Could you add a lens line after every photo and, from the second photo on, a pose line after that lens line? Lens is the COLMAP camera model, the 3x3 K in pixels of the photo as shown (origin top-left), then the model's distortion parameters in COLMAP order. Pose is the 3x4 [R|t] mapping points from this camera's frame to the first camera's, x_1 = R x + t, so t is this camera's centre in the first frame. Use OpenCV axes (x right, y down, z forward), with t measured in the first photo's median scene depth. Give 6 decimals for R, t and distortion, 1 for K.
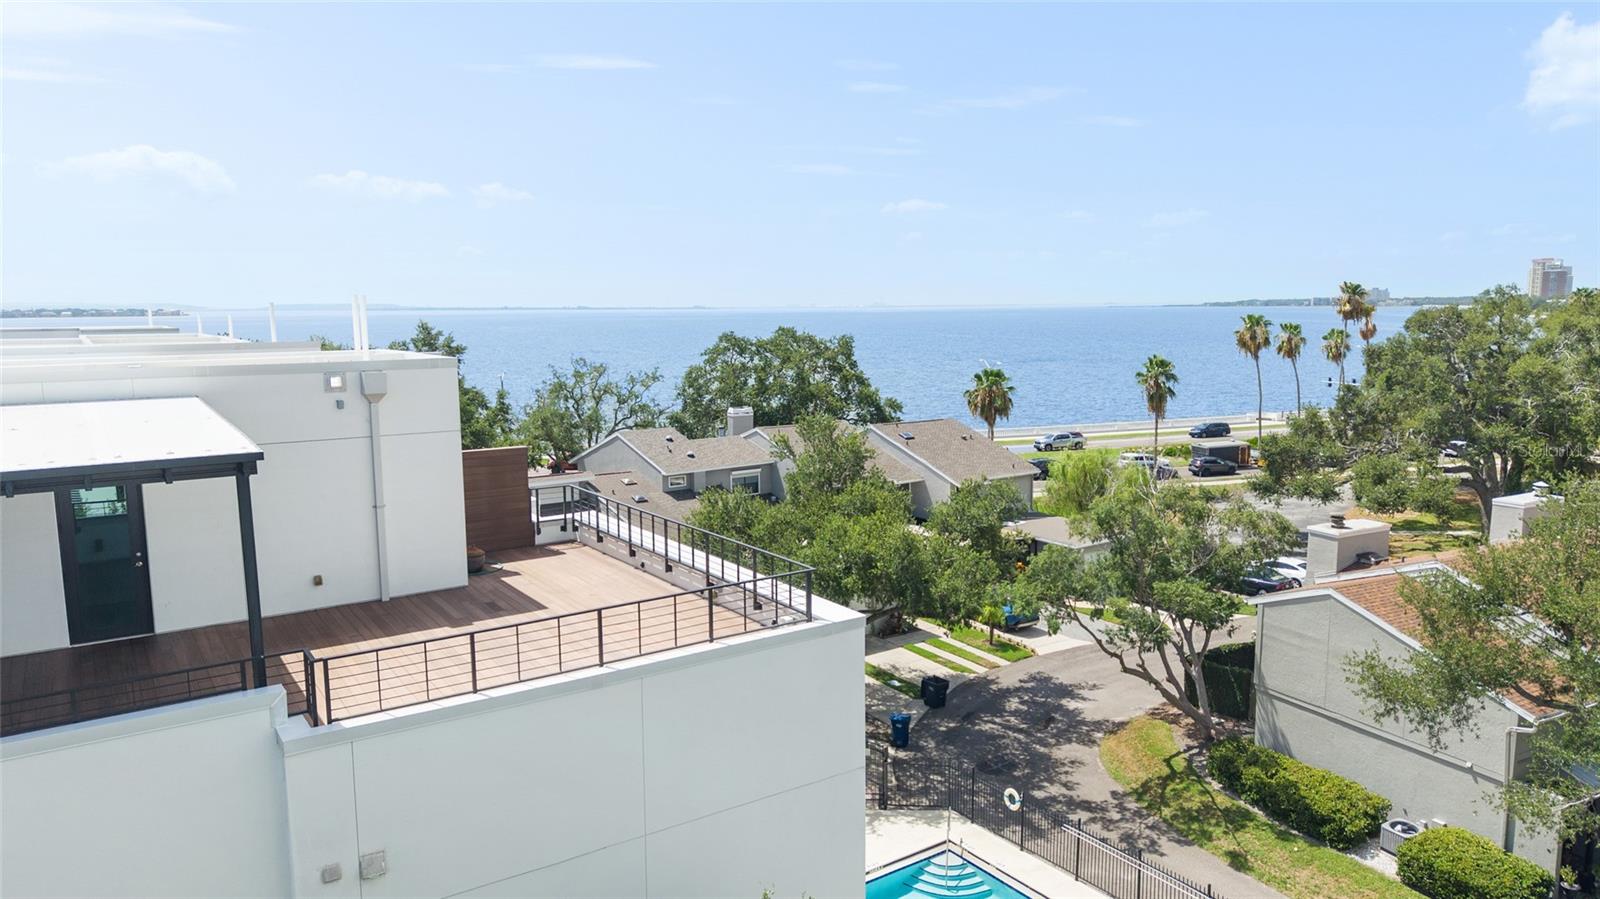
lens RADIAL K [[1068.9, 0, 800.0], [0, 1068.9, 449.5], [0, 0, 1]] dist [0.057863, -0.061121]
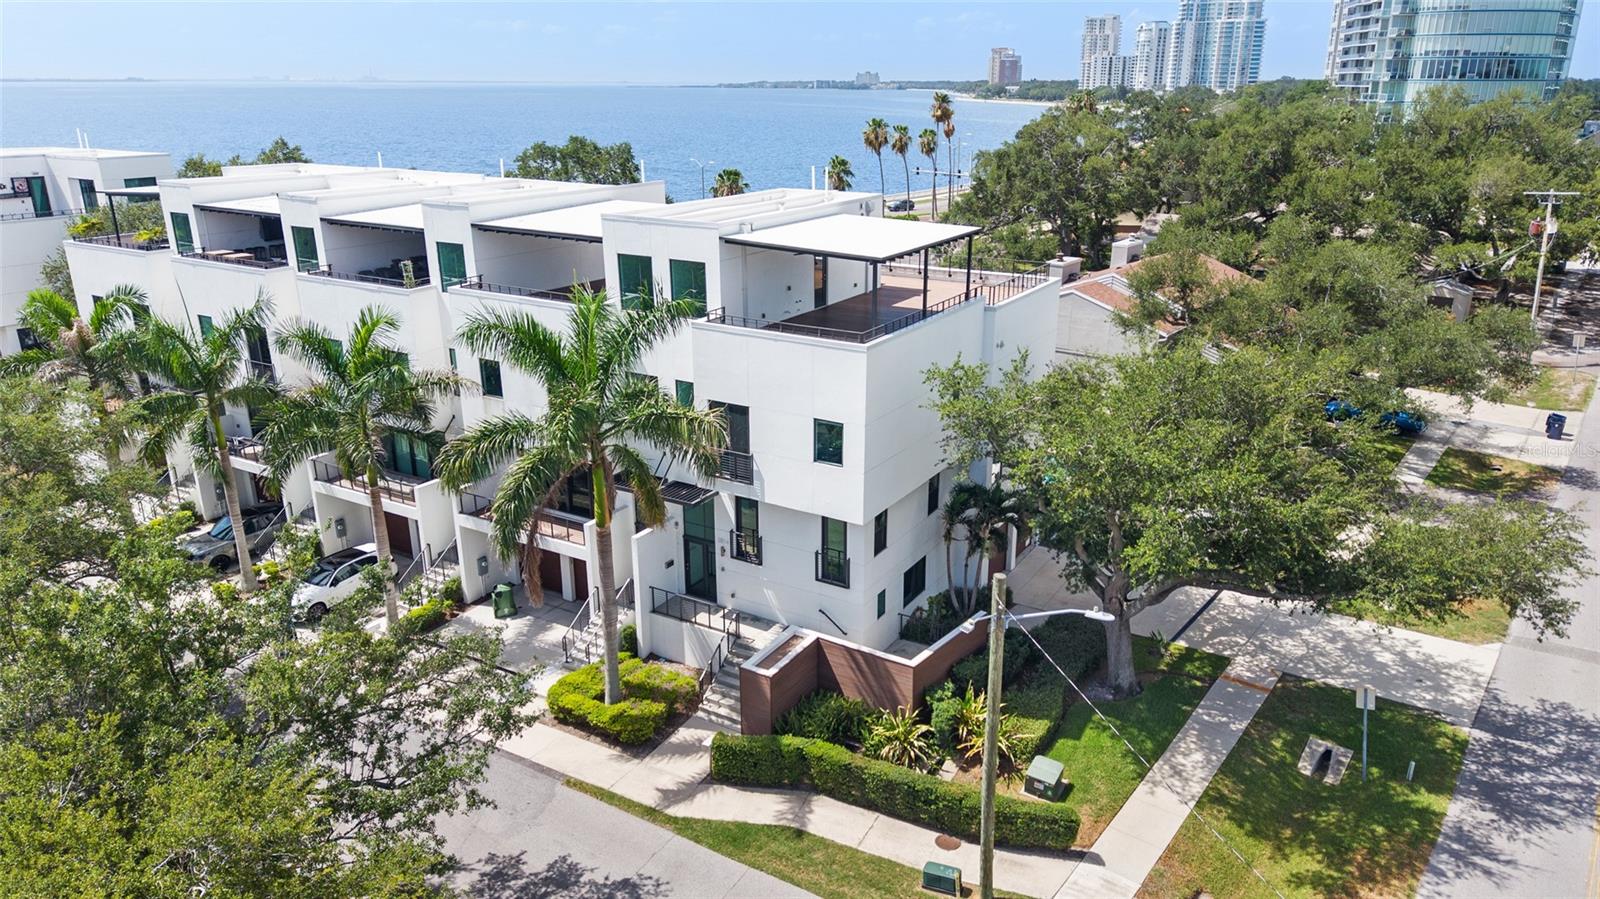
lens RADIAL K [[1068.9, 0, 800.0], [0, 1068.9, 449.5], [0, 0, 1]] dist [0.057863, -0.061121]
pose [[0.911205, -0.125206, 0.392465, -0.209759], [0.047782, 0.978386, 0.201192, -0.002019], [-0.409172, -0.164574, 0.897493, -0.168908]]
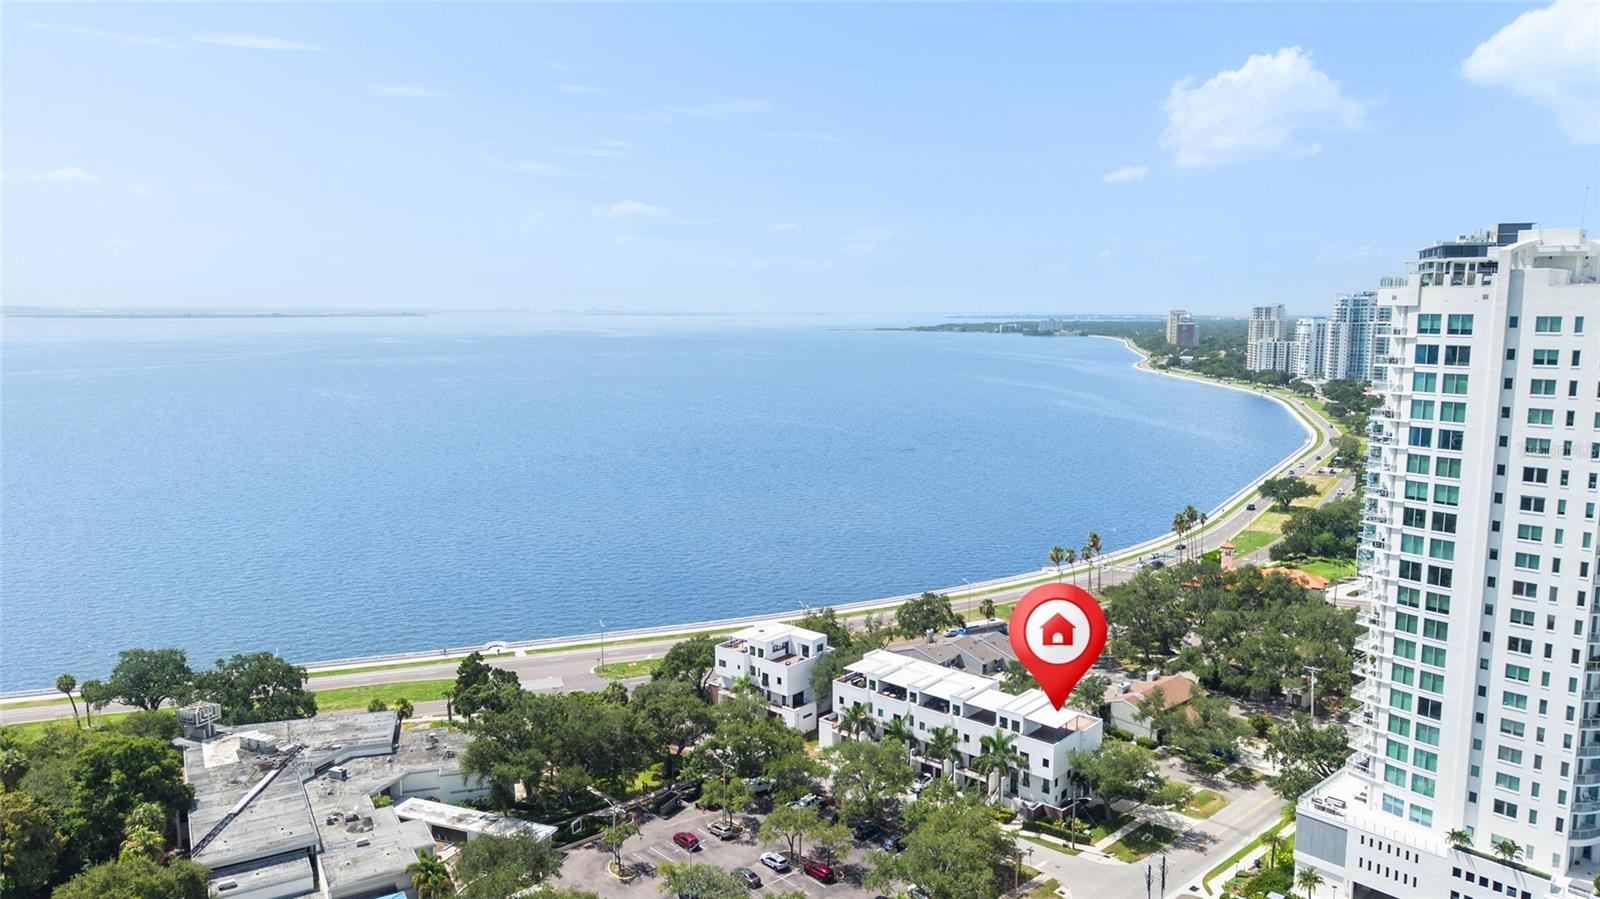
lens RADIAL K [[1031.6, 0, 766.4], [0, 1031.6, 454.3], [0, 0, 1]] dist [-0.003421, -0.005228]
pose [[0.979676, -0.024826, 0.199042, -0.677757], [0.028280, 0.999494, -0.014527, -0.320115], [-0.198581, 0.019861, 0.979883, -1.114889]]
